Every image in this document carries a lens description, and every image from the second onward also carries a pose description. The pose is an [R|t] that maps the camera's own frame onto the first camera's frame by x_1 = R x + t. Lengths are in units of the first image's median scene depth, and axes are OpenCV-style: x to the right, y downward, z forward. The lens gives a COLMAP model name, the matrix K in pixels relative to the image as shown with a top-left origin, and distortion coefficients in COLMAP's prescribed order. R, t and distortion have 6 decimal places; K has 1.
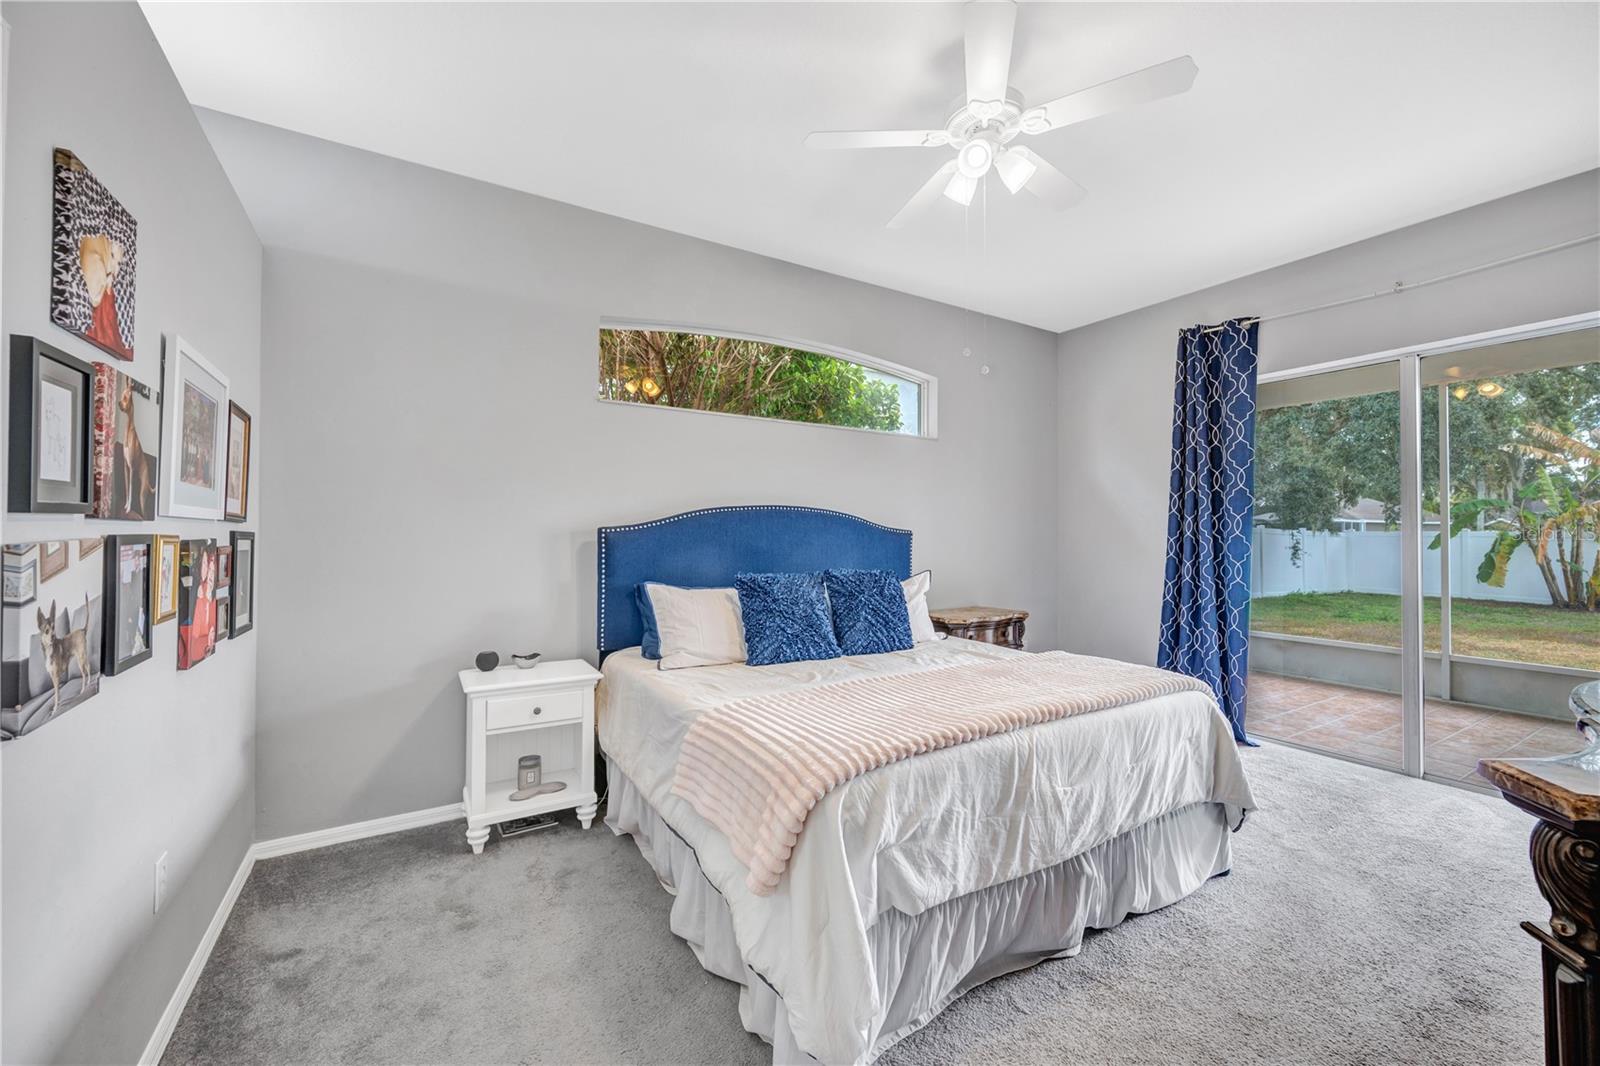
lens RADIAL K [[640.7, 0, 797.6], [0, 640.7, 539.5], [0, 0, 1]] dist [-0.000012, 0.000122]
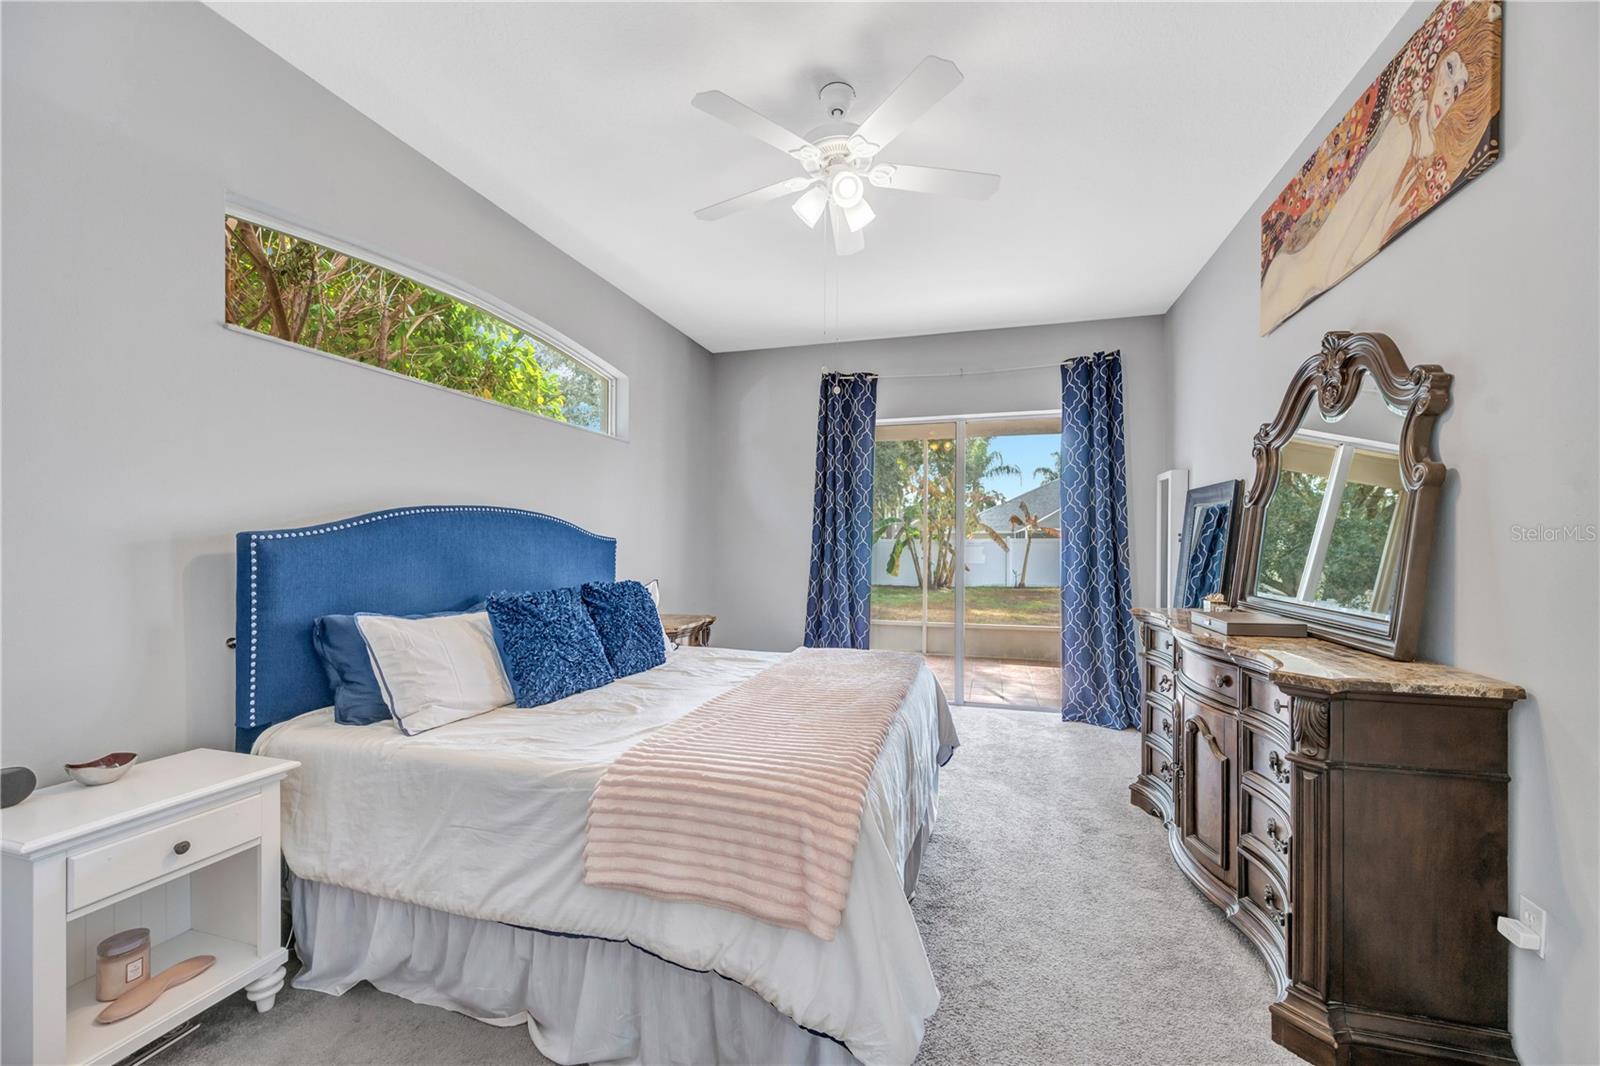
lens RADIAL K [[643.5, 0, 798.8], [0, 643.5, 555.9], [0, 0, 1]] dist [0.000576, 0.000122]
pose [[0.736164, -0.014680, 0.676644, -0.336988], [0.002591, 0.999819, 0.018873, -0.005954], [-0.676798, -0.012140, 0.736068, 0.170100]]
